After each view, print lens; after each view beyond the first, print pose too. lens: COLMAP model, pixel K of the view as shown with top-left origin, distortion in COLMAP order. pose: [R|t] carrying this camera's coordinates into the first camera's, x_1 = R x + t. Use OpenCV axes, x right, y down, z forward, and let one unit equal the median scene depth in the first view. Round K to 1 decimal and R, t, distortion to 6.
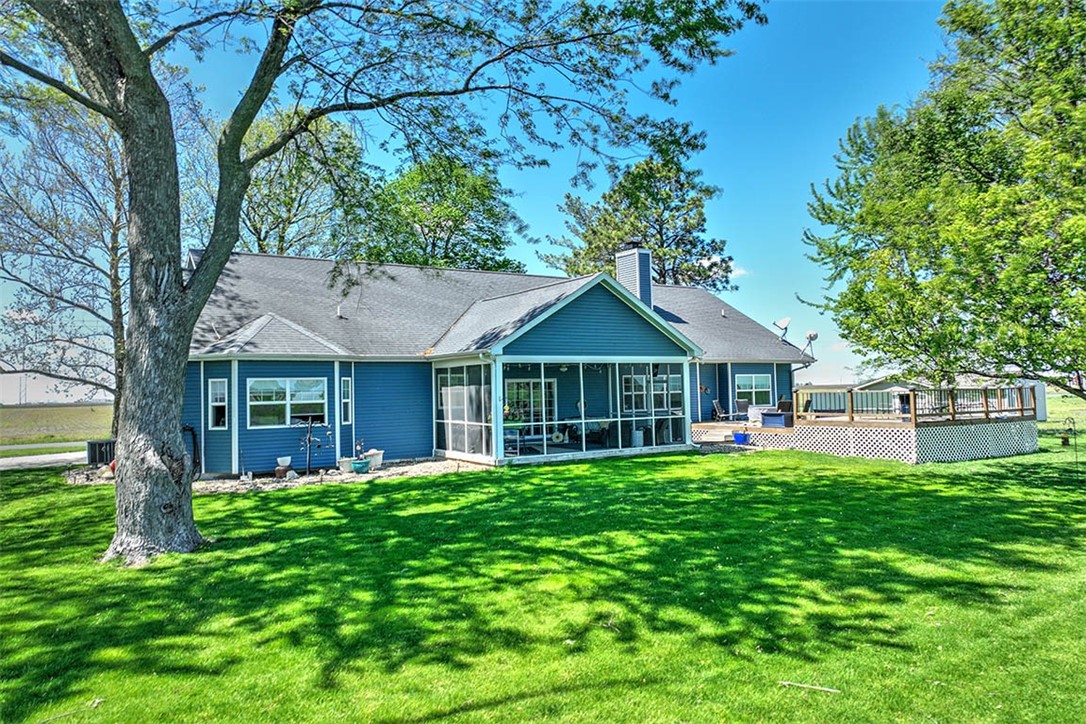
lens RADIAL K [[723.8, 0, 541.9], [0, 723.8, 361.1], [0, 0, 1]] dist [0.006210, -0.002912]
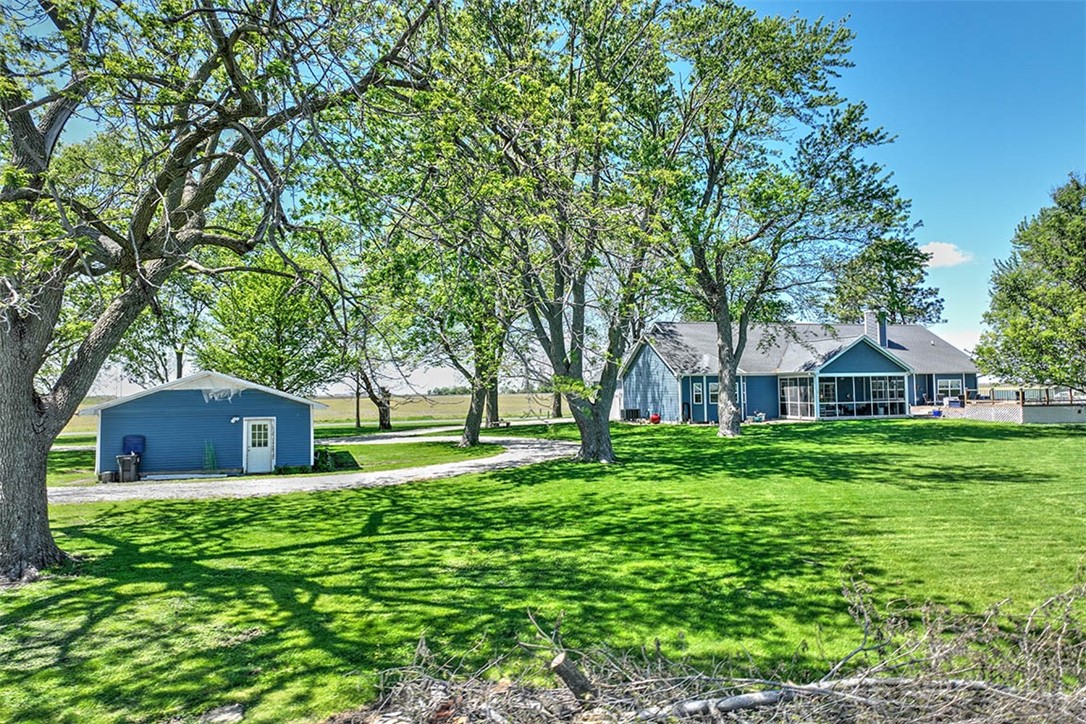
lens RADIAL K [[723.8, 0, 543.2], [0, 723.8, 365.4], [0, 0, 1]] dist [0.006210, -0.002912]
pose [[0.960296, -0.002031, -0.278976, -0.226620], [0.006702, 0.999853, 0.015788, -0.069401], [0.278903, -0.017031, 0.960168, -1.323618]]
